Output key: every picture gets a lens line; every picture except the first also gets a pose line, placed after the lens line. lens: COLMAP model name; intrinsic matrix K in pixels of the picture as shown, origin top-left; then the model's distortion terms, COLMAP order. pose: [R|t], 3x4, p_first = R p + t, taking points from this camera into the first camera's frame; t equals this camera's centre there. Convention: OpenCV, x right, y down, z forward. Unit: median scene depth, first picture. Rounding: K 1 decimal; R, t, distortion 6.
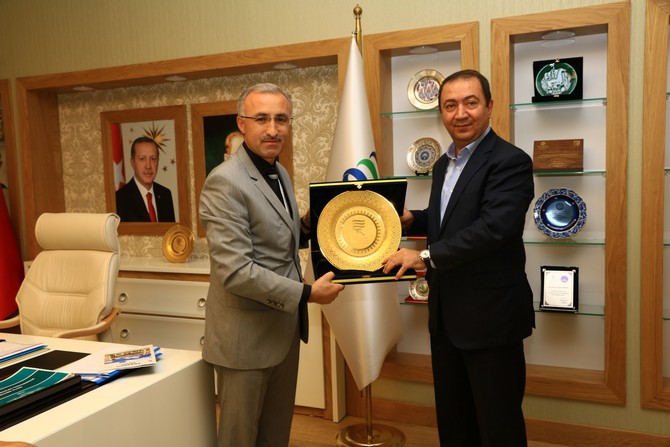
lens RADIAL K [[633.1, 0, 335.0], [0, 633.1, 224.7], [0, 0, 1]] dist [0.071585, 0.000000]
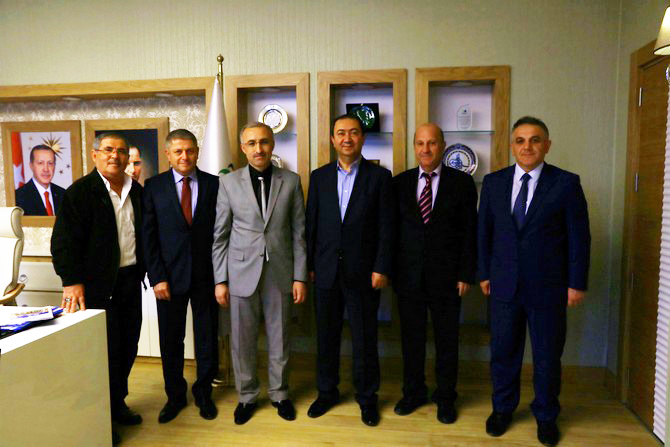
lens RADIAL K [[548.3, 0, 334.6], [0, 548.3, 221.8], [0, 0, 1]] dist [0.003337, 0.021083]
pose [[0.977306, 0.005888, 0.211751, 0.020893], [-0.005392, 0.999981, -0.002920, 0.007526], [-0.211764, 0.001712, 0.977319, -0.132361]]
